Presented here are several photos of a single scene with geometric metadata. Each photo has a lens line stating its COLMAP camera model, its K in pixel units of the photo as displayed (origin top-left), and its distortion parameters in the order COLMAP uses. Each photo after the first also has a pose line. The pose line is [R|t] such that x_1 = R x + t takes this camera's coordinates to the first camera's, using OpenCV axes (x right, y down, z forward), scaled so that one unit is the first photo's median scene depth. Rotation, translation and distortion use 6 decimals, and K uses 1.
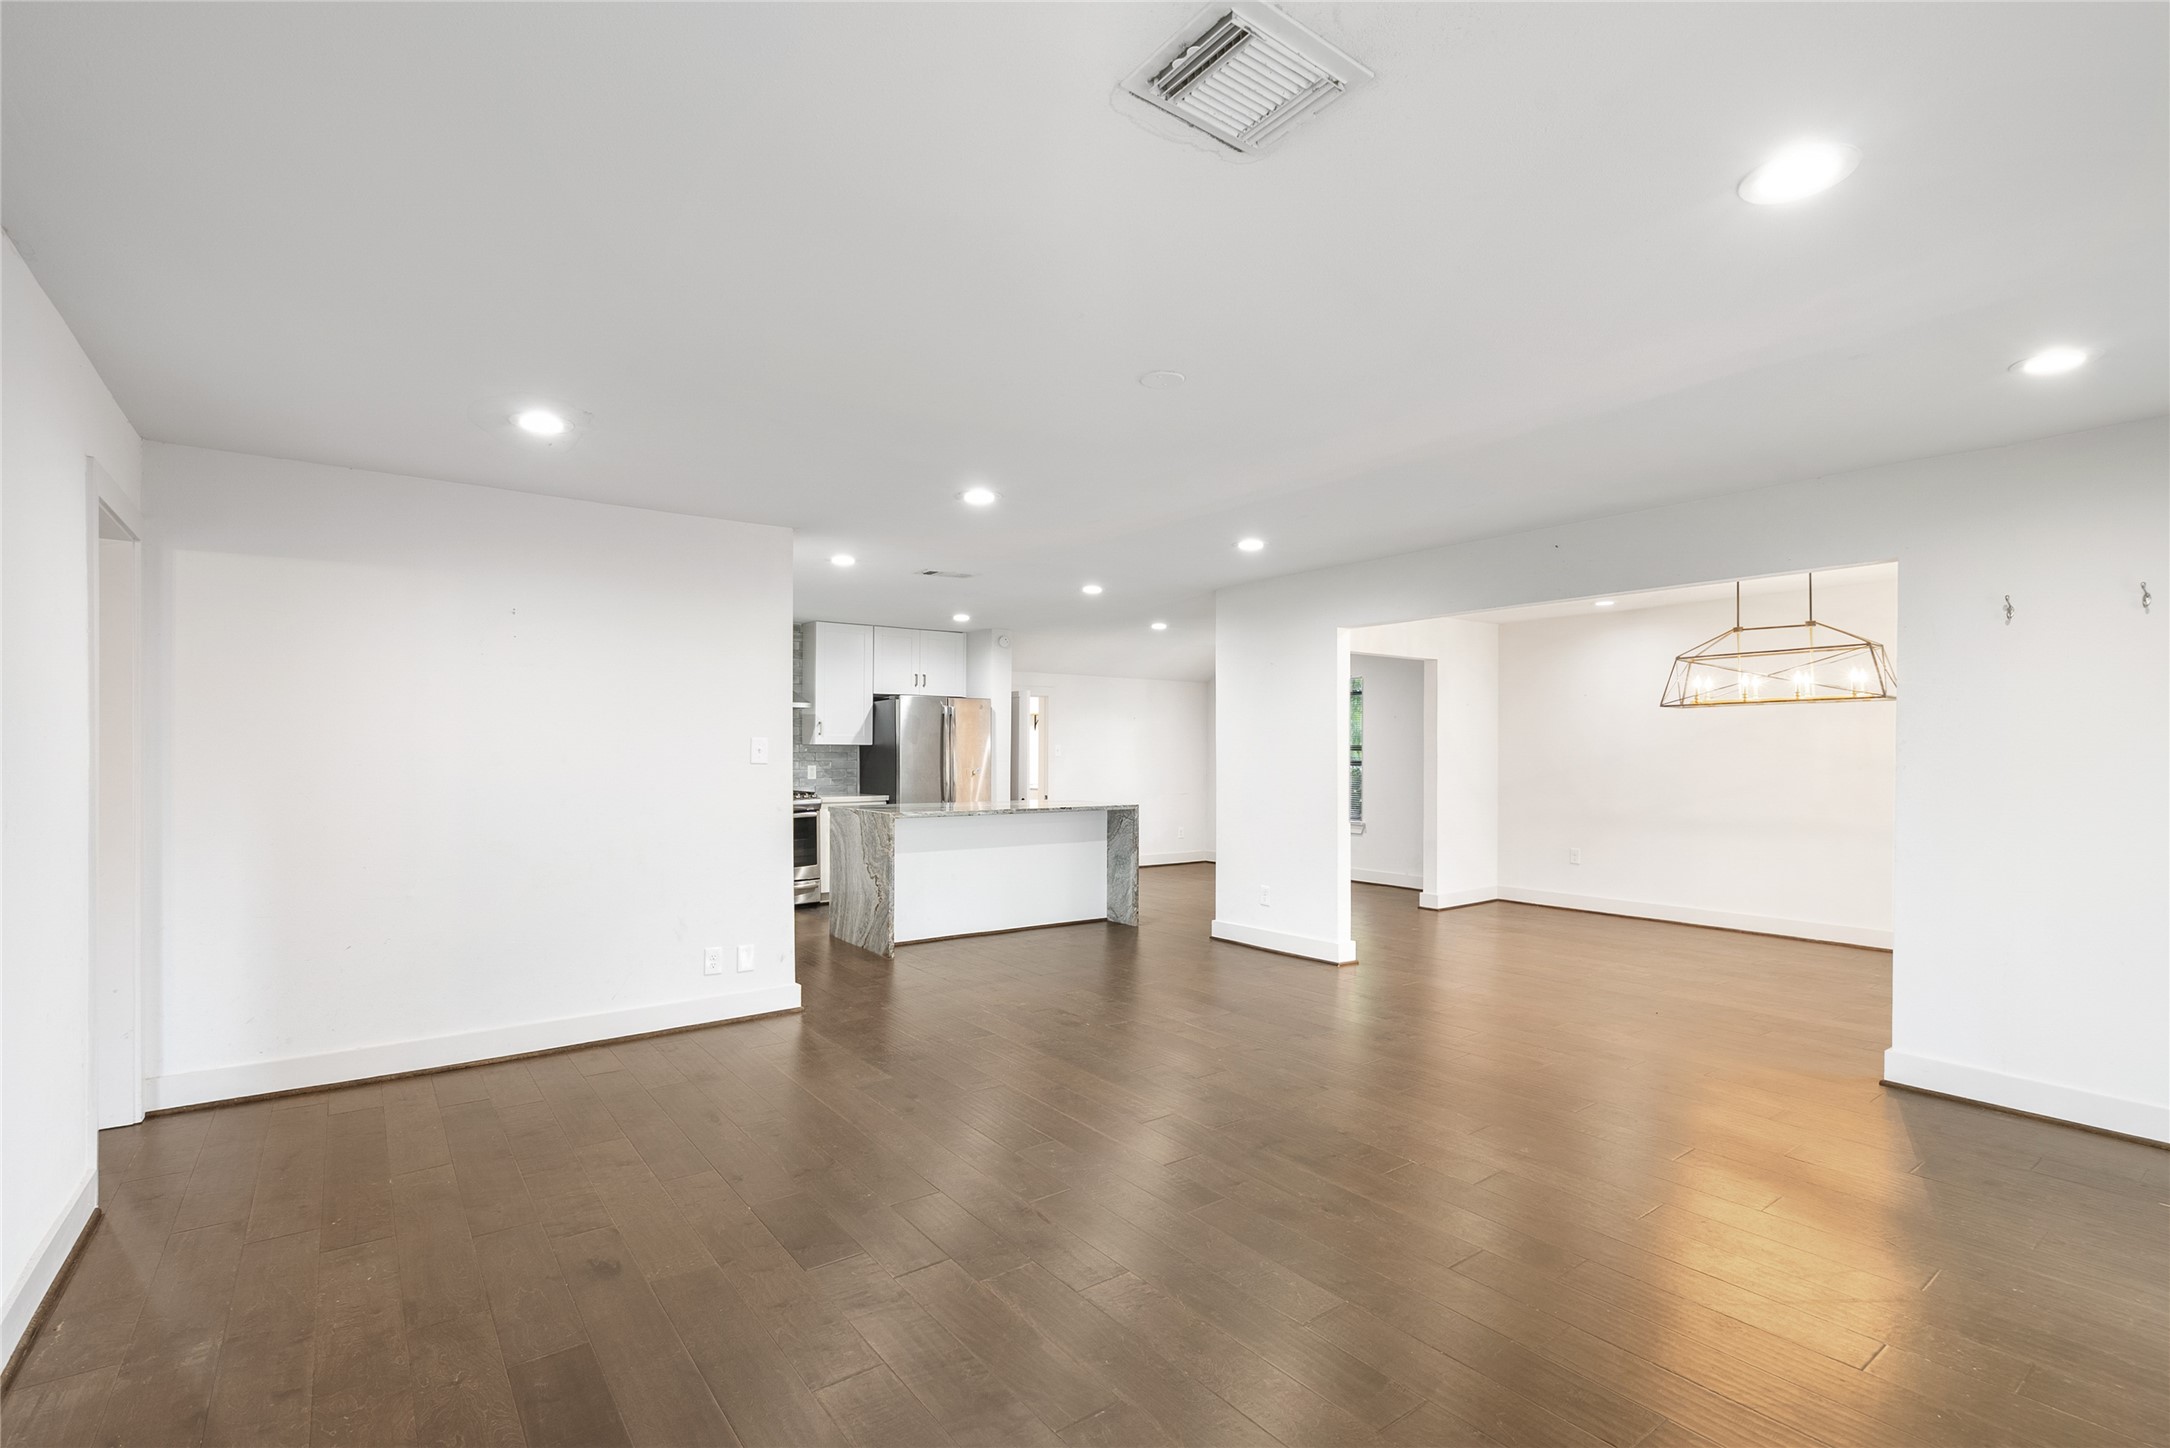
lens RADIAL K [[993.8, 0, 1087.6], [0, 993.8, 748.7], [0, 0, 1]] dist [0.000243, 0.000260]
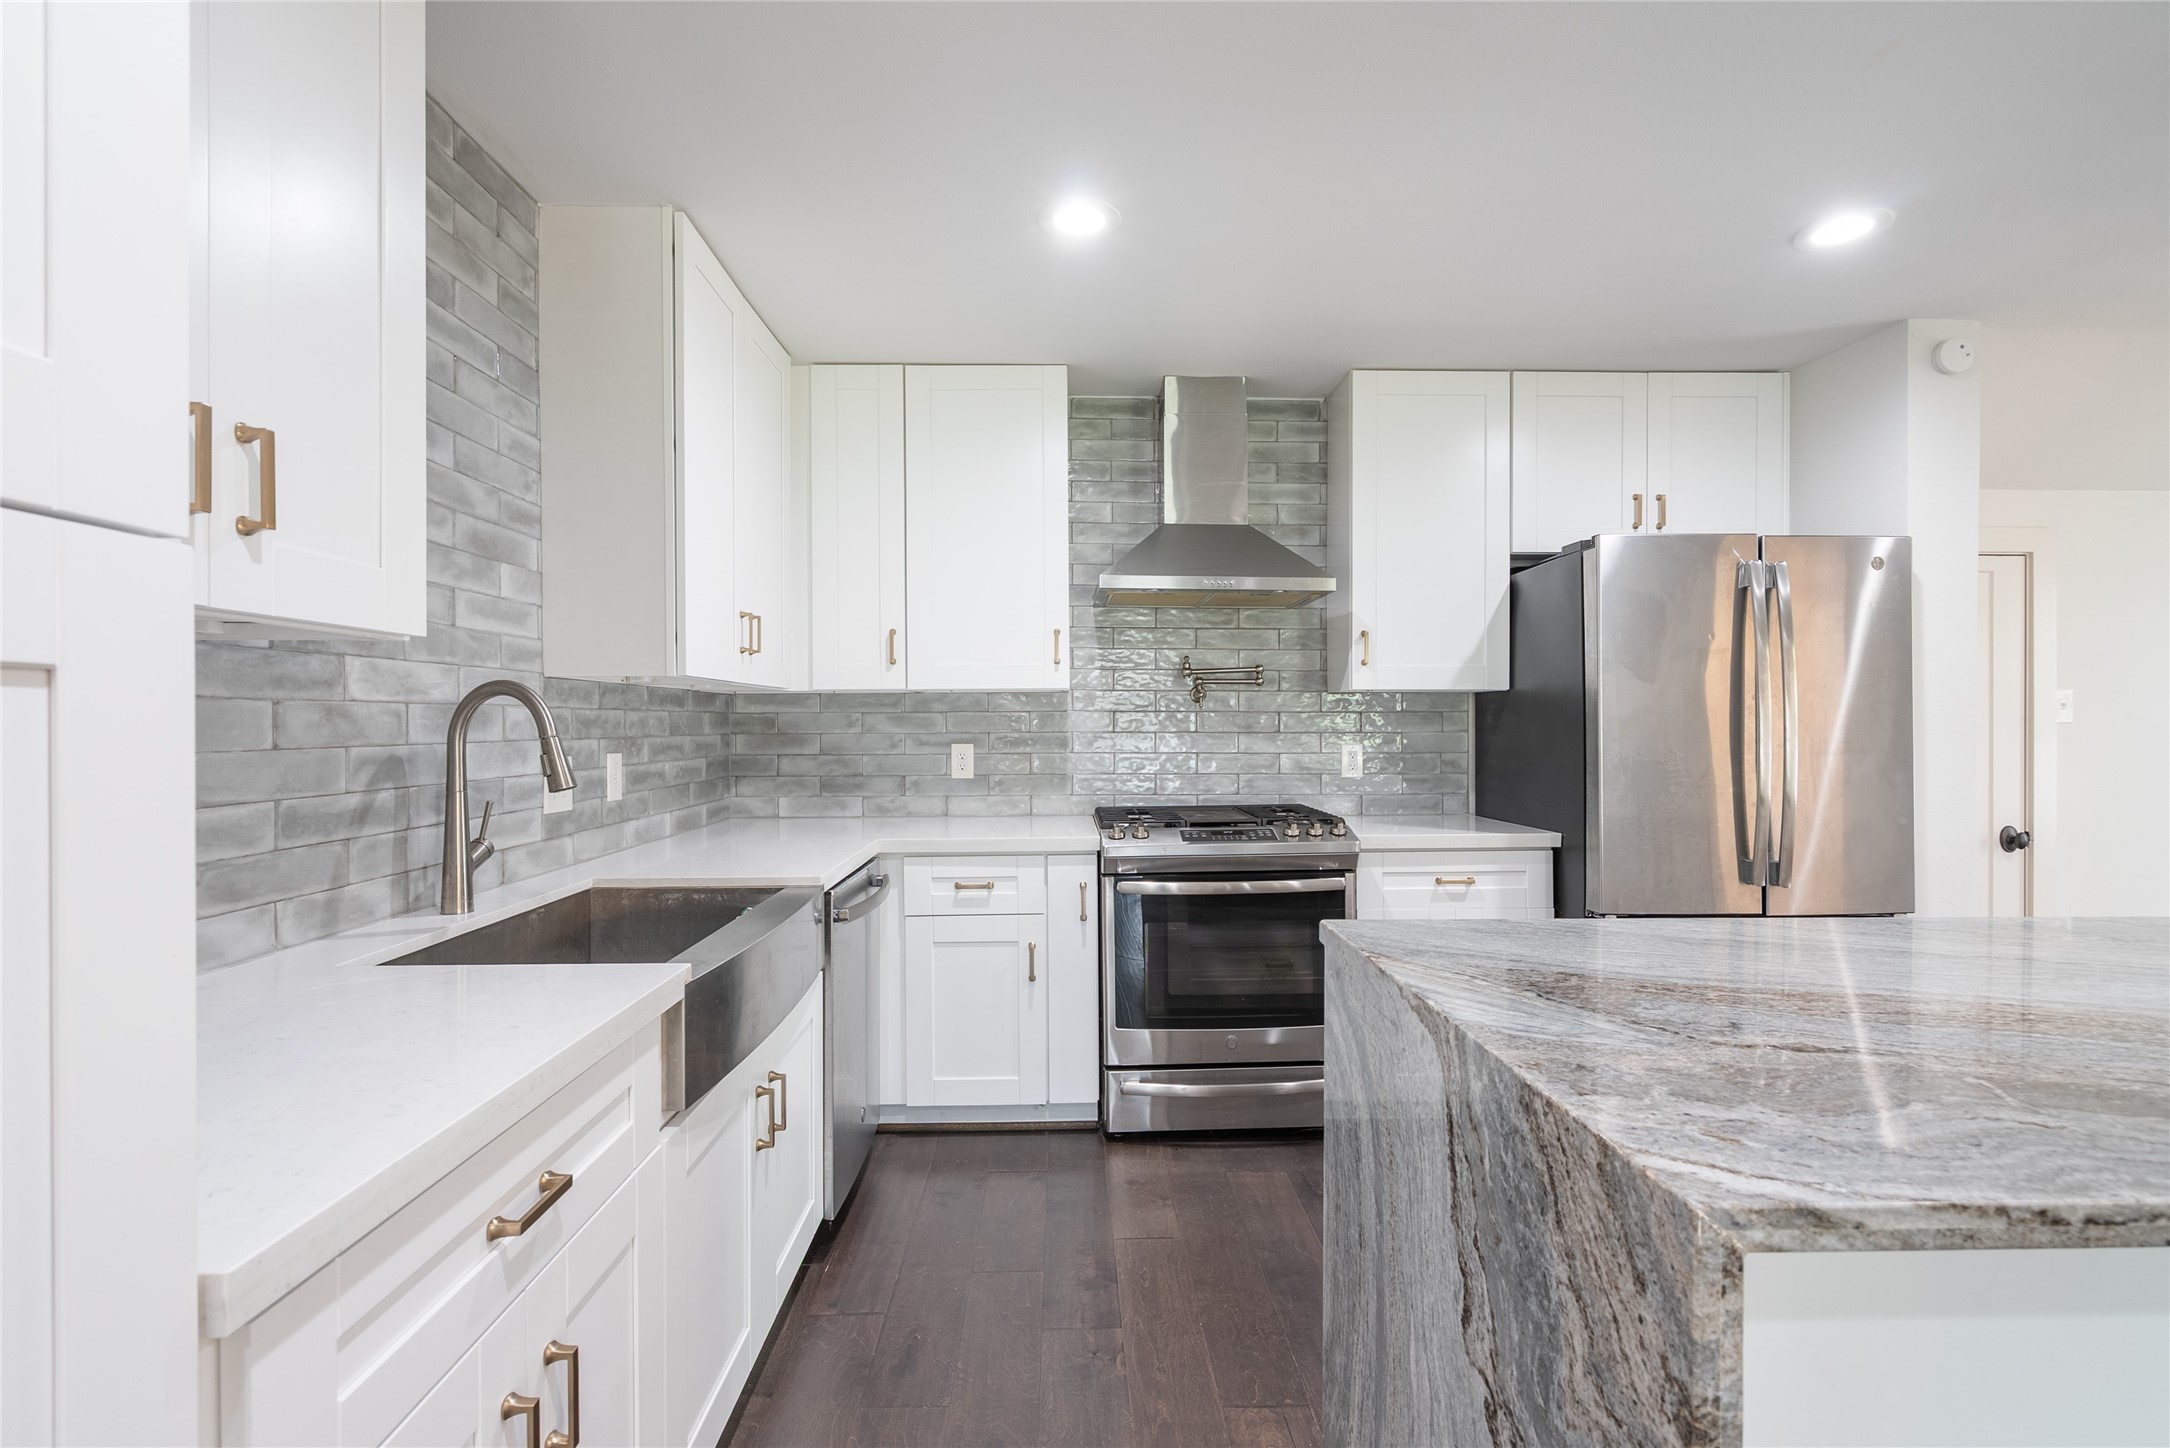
lens RADIAL K [[983.7, 0, 1082.9], [0, 983.7, 726.7], [0, 0, 1]] dist [0.000406, 0.000225]
pose [[0.816886, -0.004873, -0.576778, -0.135089], [0.009423, 0.999944, 0.004896, 0.006834], [0.576722, -0.009434, 0.816886, 0.608683]]
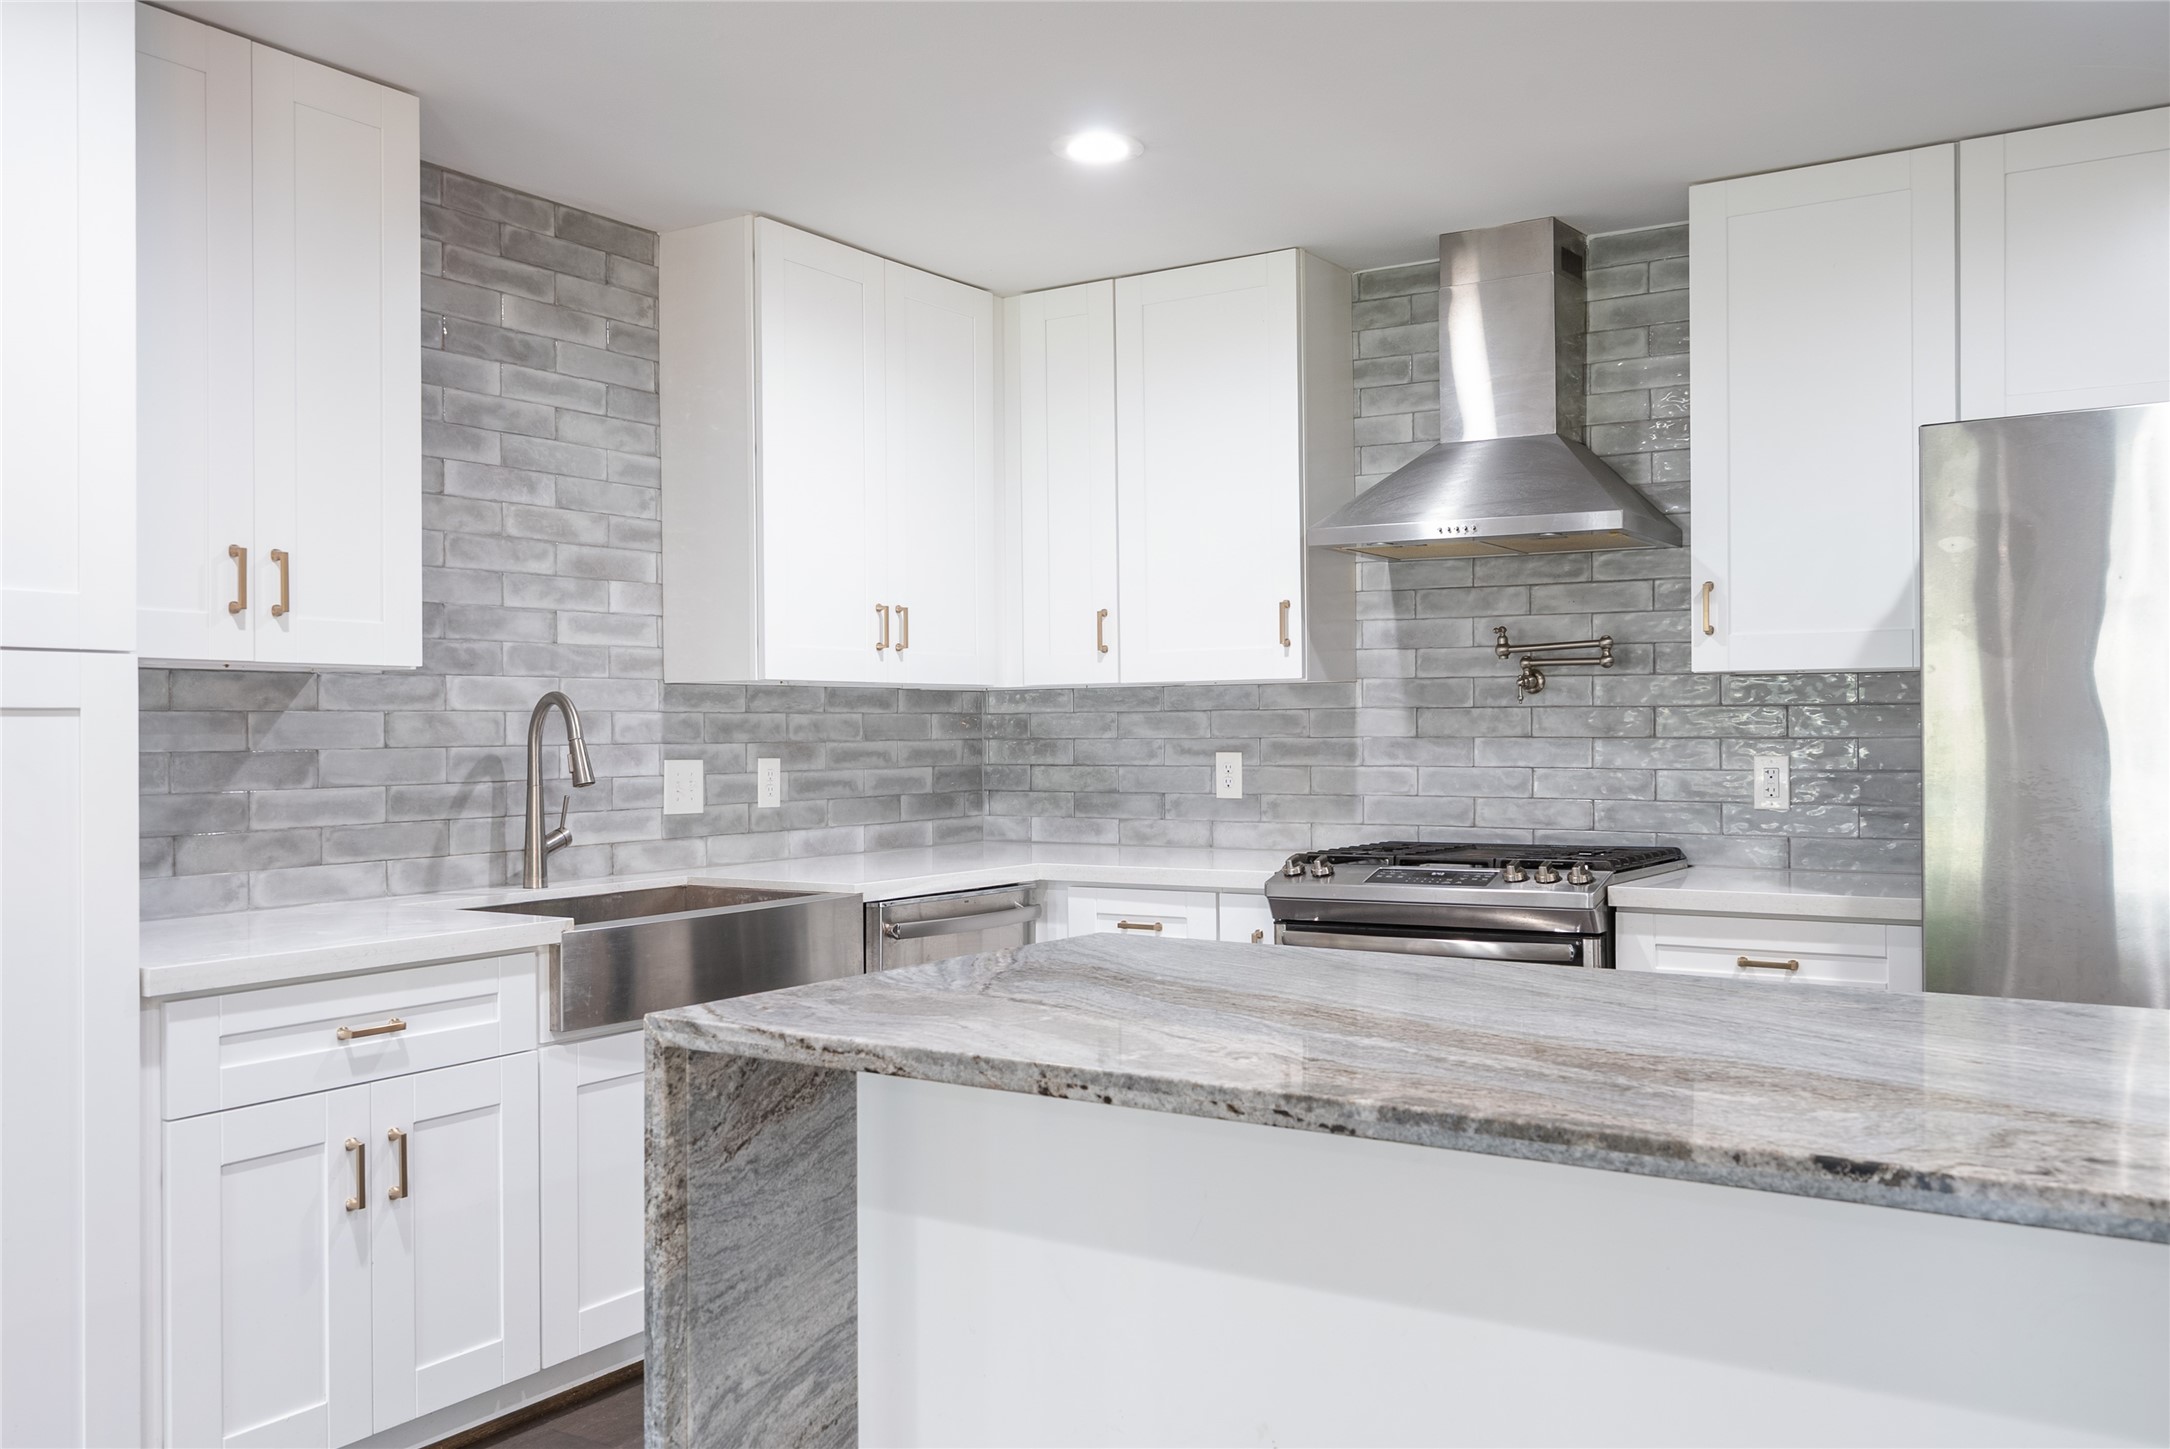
lens RADIAL K [[1820.4, 0, 1075.5], [0, 1820.4, 731.8], [0, 0, 1]] dist [0.004282, 0.004239]
pose [[0.344880, -0.005334, -0.938632, 0.106689], [0.012626, 0.999920, -0.001043, 0.008918], [0.938562, -0.011492, 0.344919, 0.670800]]
